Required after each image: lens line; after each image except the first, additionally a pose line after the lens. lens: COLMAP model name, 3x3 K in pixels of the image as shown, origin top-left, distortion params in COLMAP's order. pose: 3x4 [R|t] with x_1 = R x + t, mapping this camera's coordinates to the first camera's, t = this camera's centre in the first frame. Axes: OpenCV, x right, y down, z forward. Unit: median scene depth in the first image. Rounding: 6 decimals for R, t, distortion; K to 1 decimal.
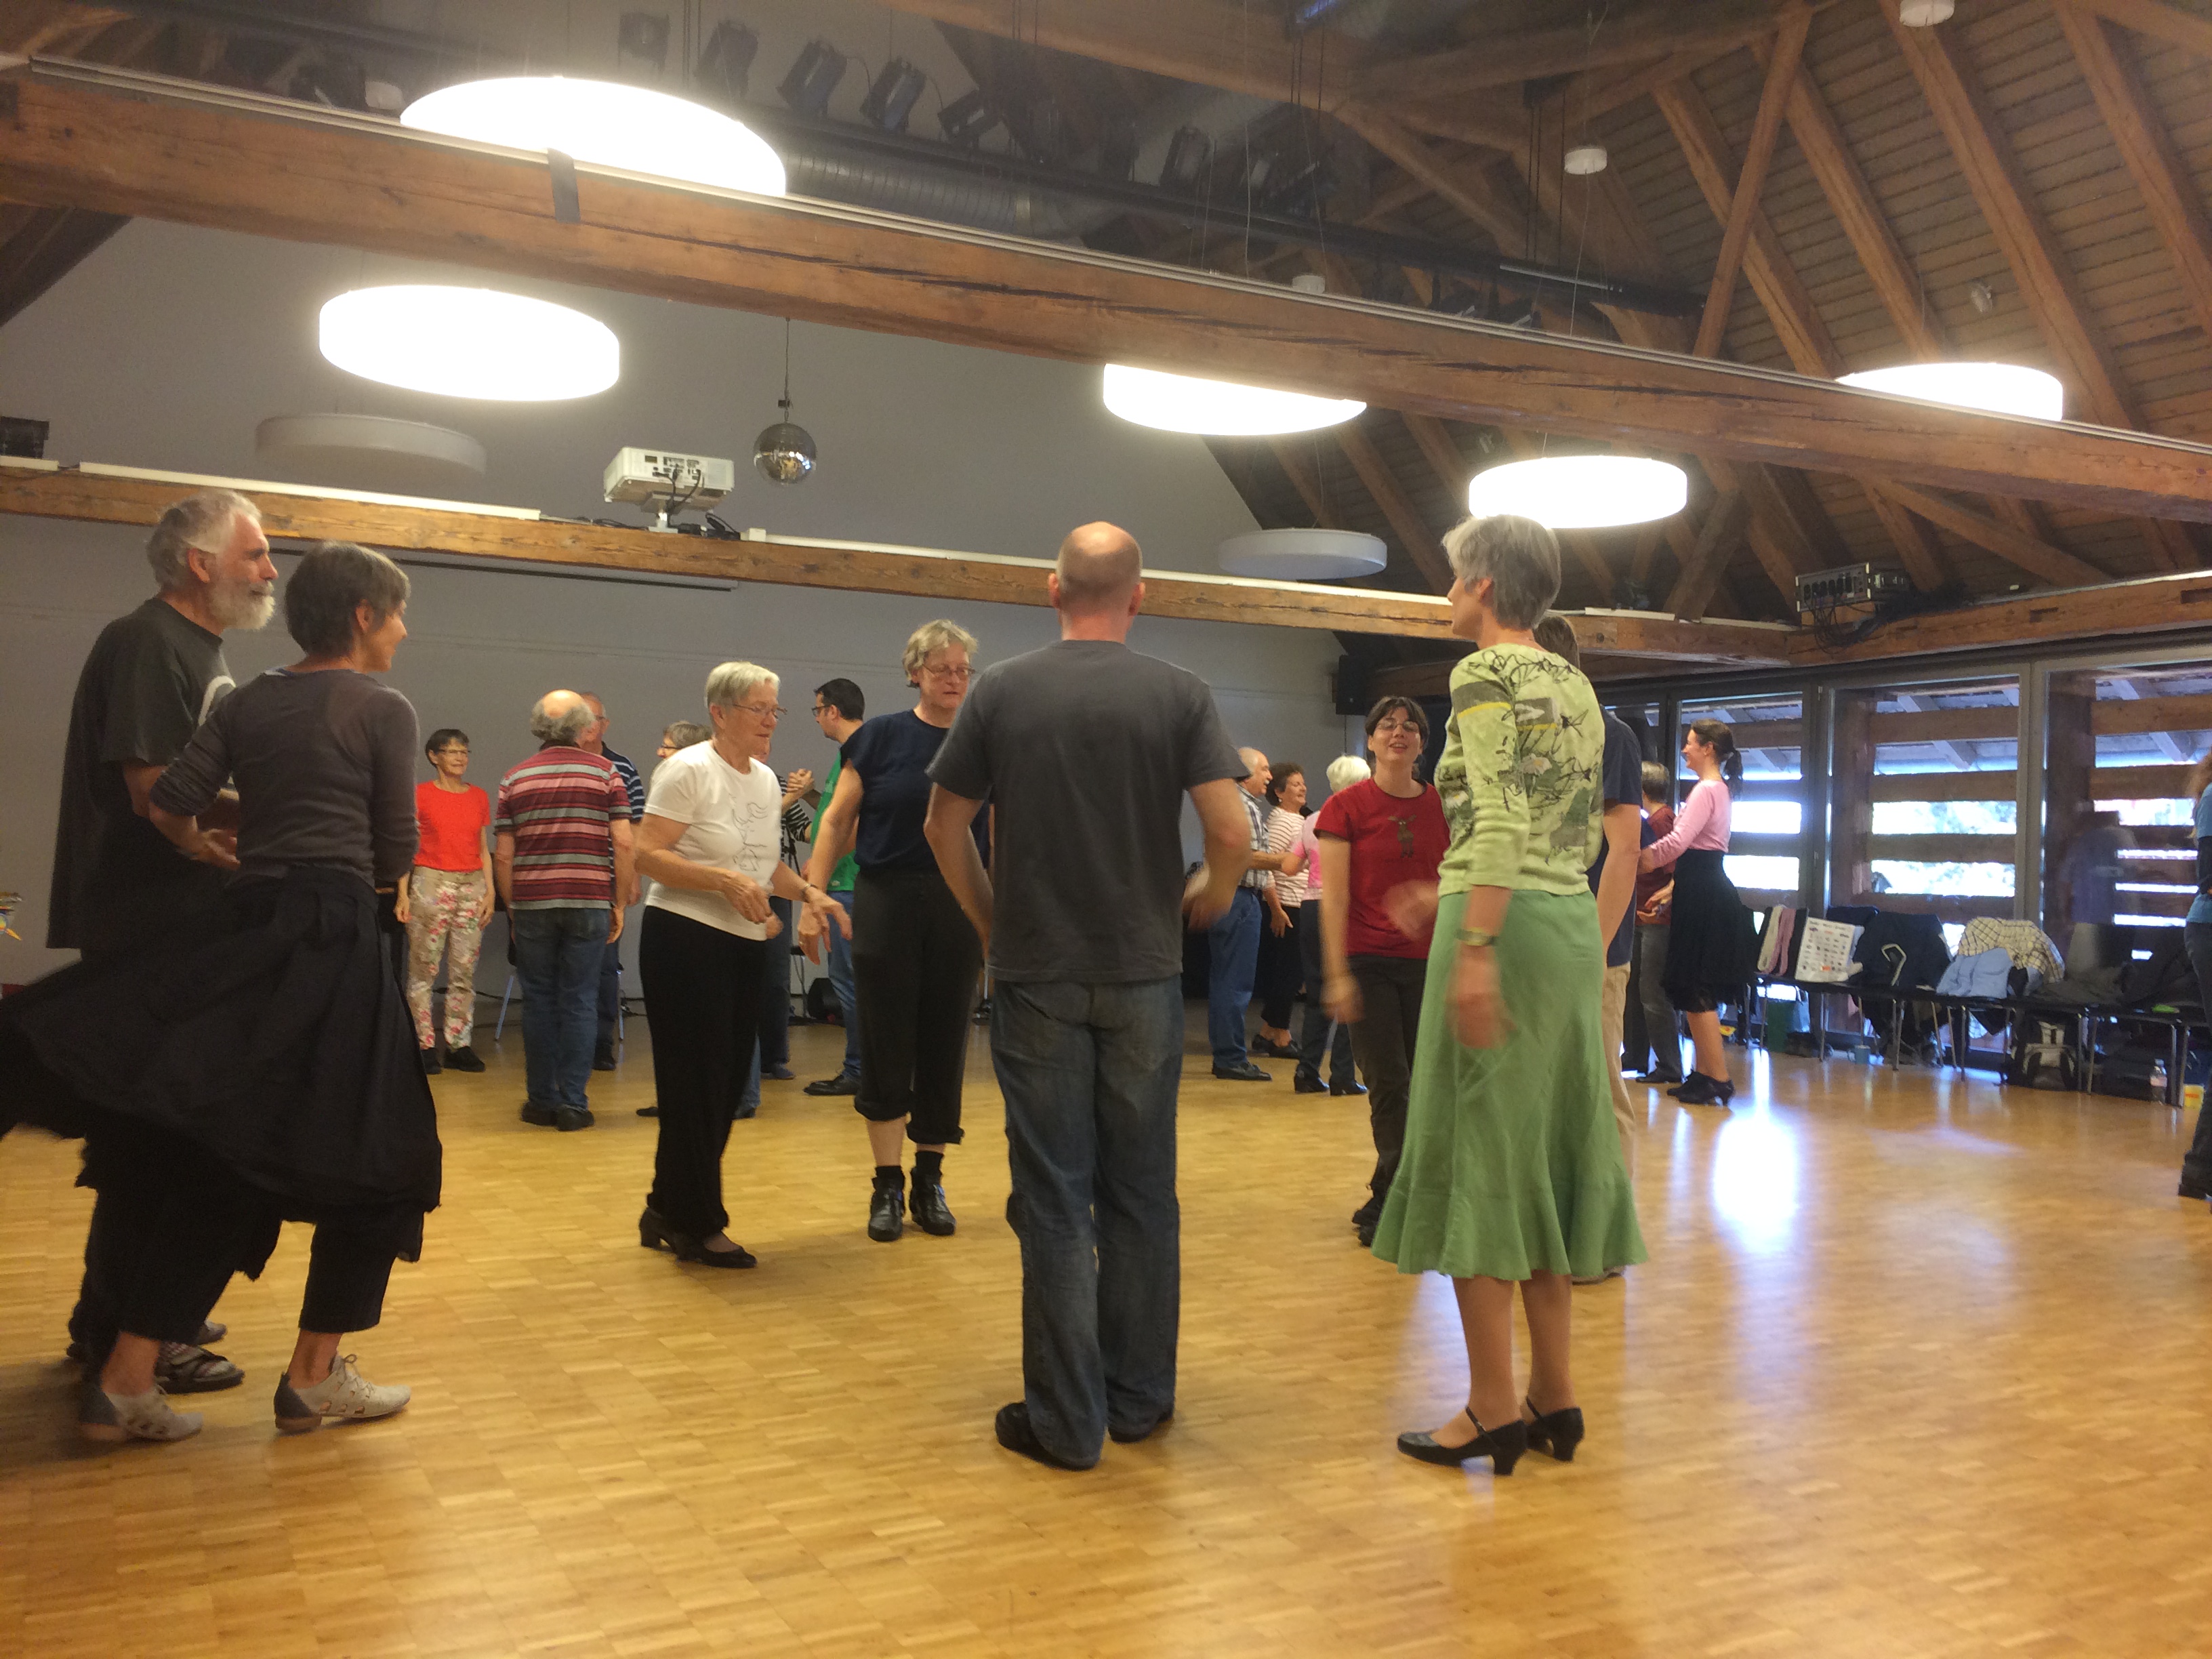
lens RADIAL K [[1862.0, 0, 1108.1], [0, 1862.0, 832.5], [0, 0, 1]] dist [0.094449, -0.133241]
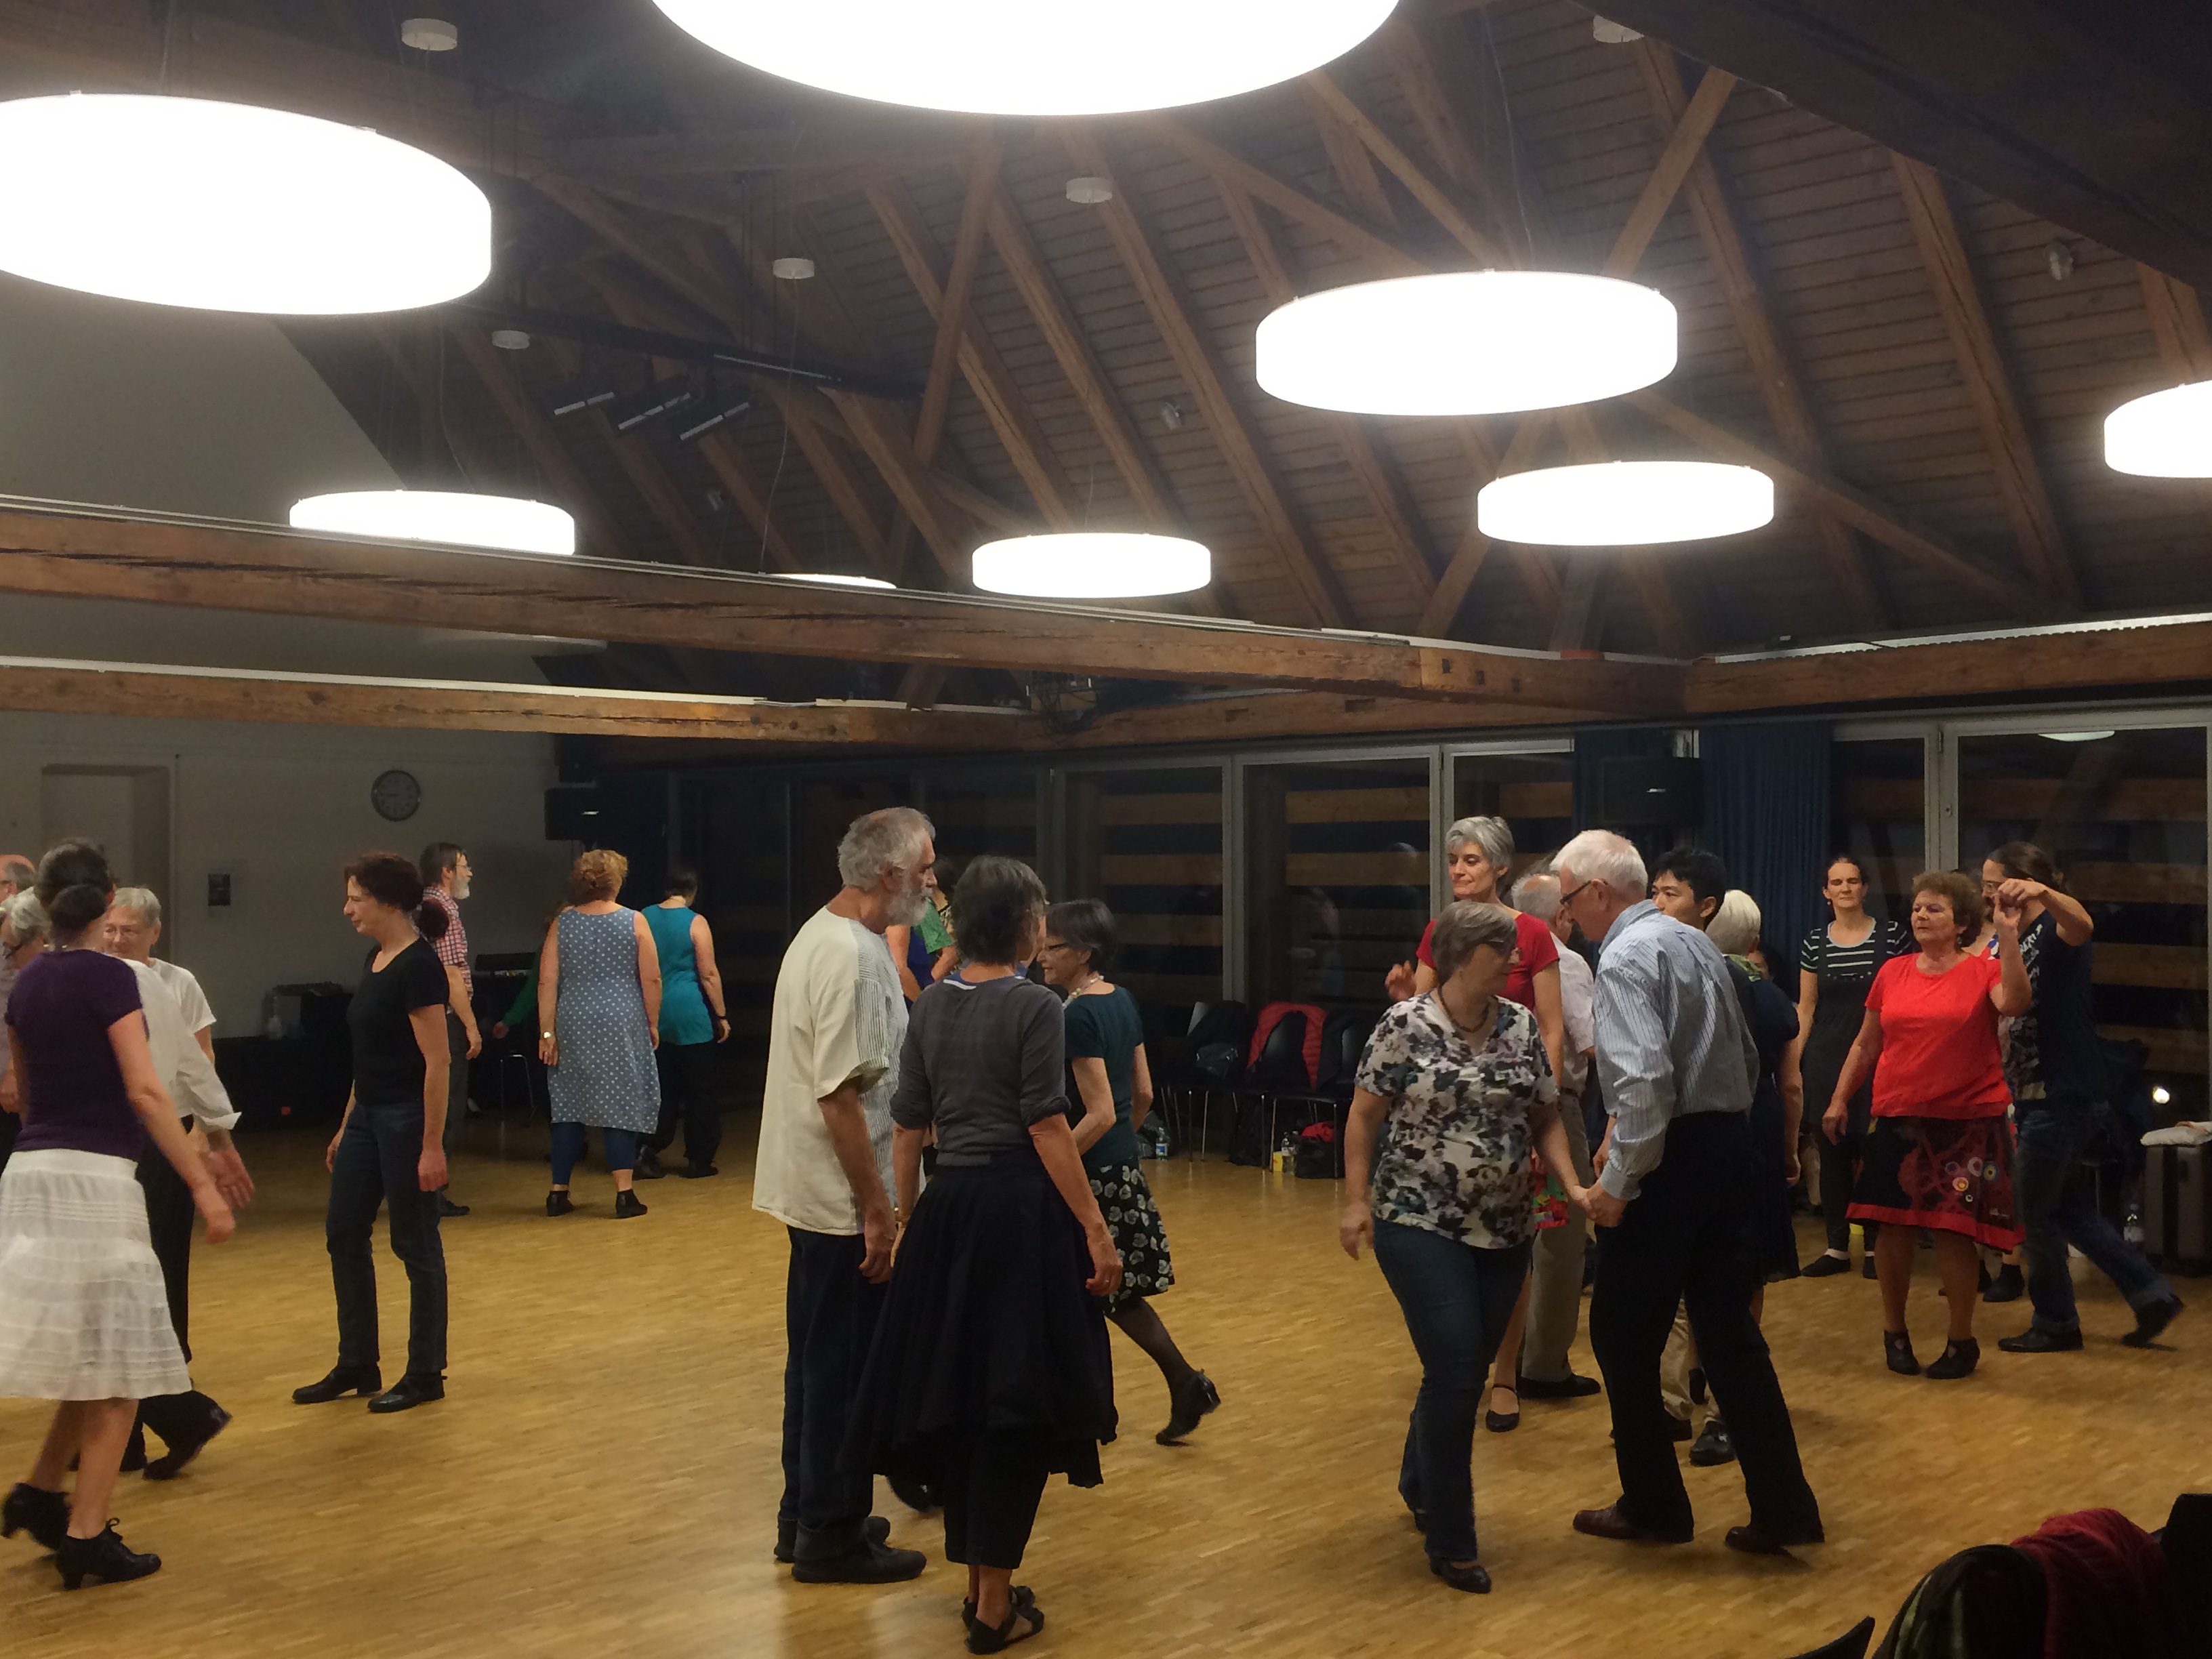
lens RADIAL K [[2314.0, 0, 1092.5], [0, 2314.0, 838.6], [0, 0, 1]] dist [0.059252, -0.029574]
pose [[0.942283, -0.024939, 0.333888, -0.017007], [0.024120, 0.999687, 0.006600, -0.075500], [-0.333948, 0.001834, 0.942590, -0.249148]]
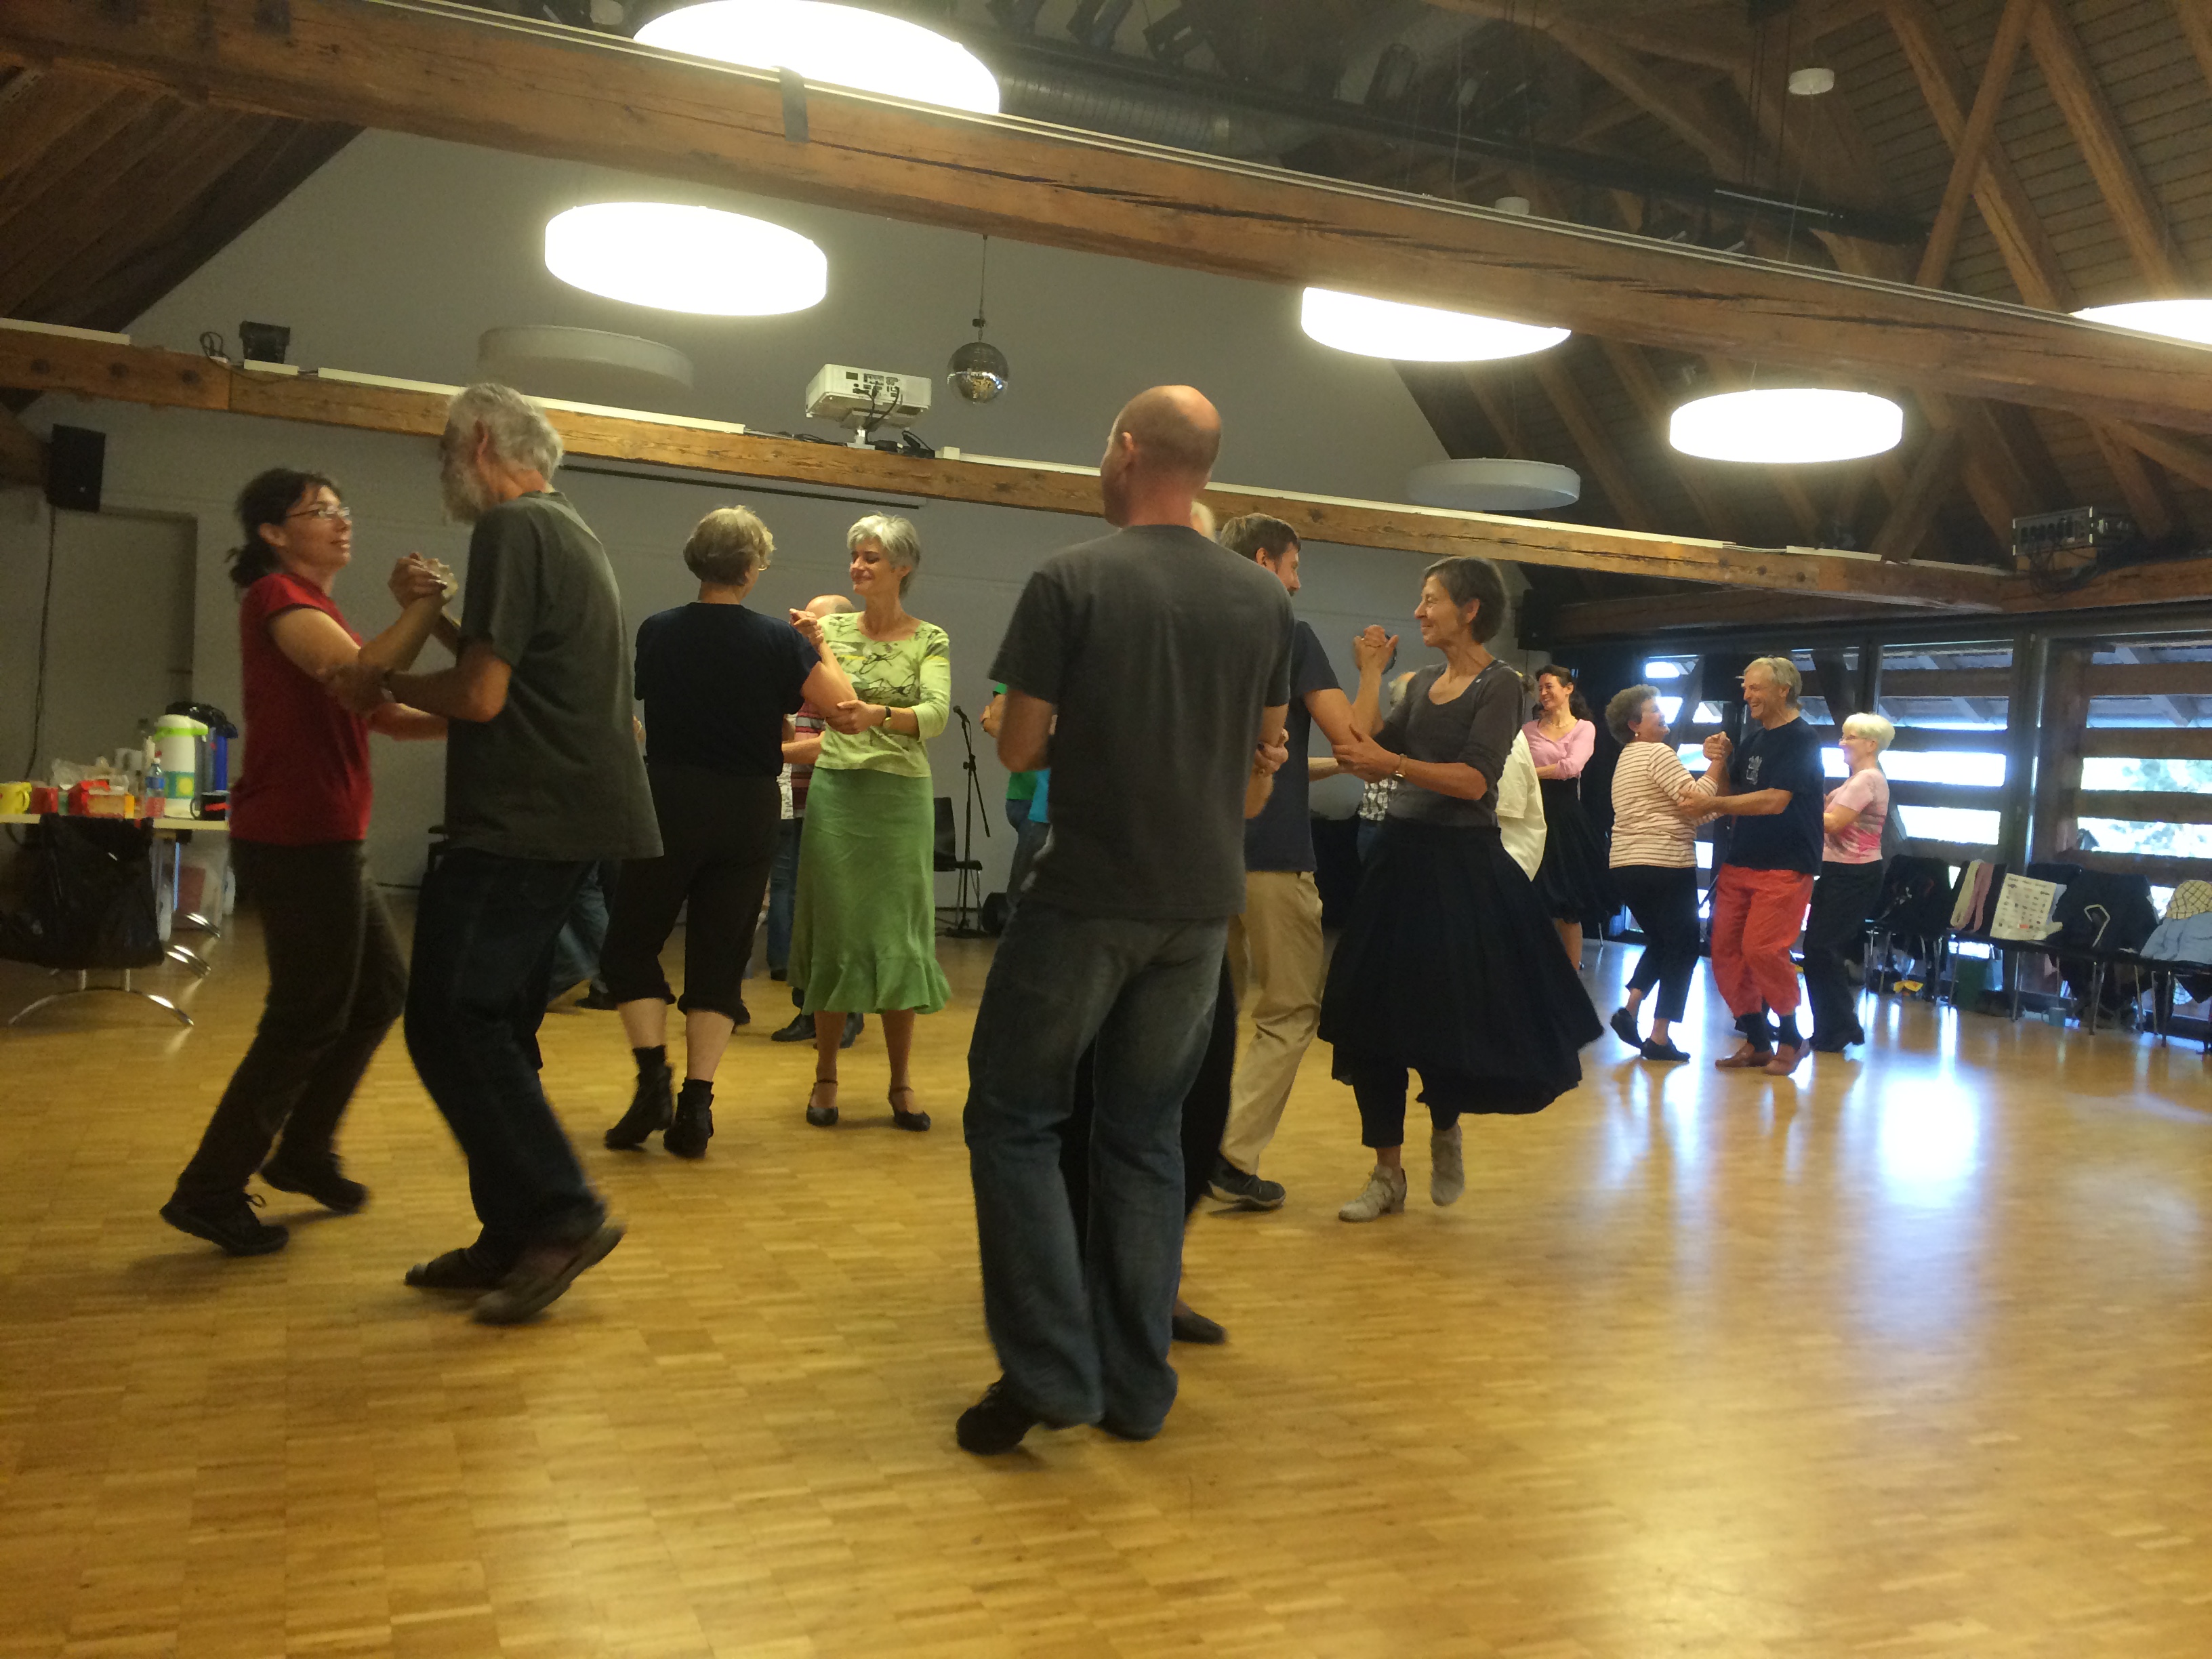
lens RADIAL K [[1863.2, 0, 1117.1], [0, 1863.2, 820.5], [0, 0, 1]] dist [0.083058, -0.109587]
pose [[0.995784, 0.038675, -0.083179, -0.006958], [-0.035934, 0.998769, 0.034195, 0.002061], [0.084399, -0.031062, 0.995948, -0.008366]]
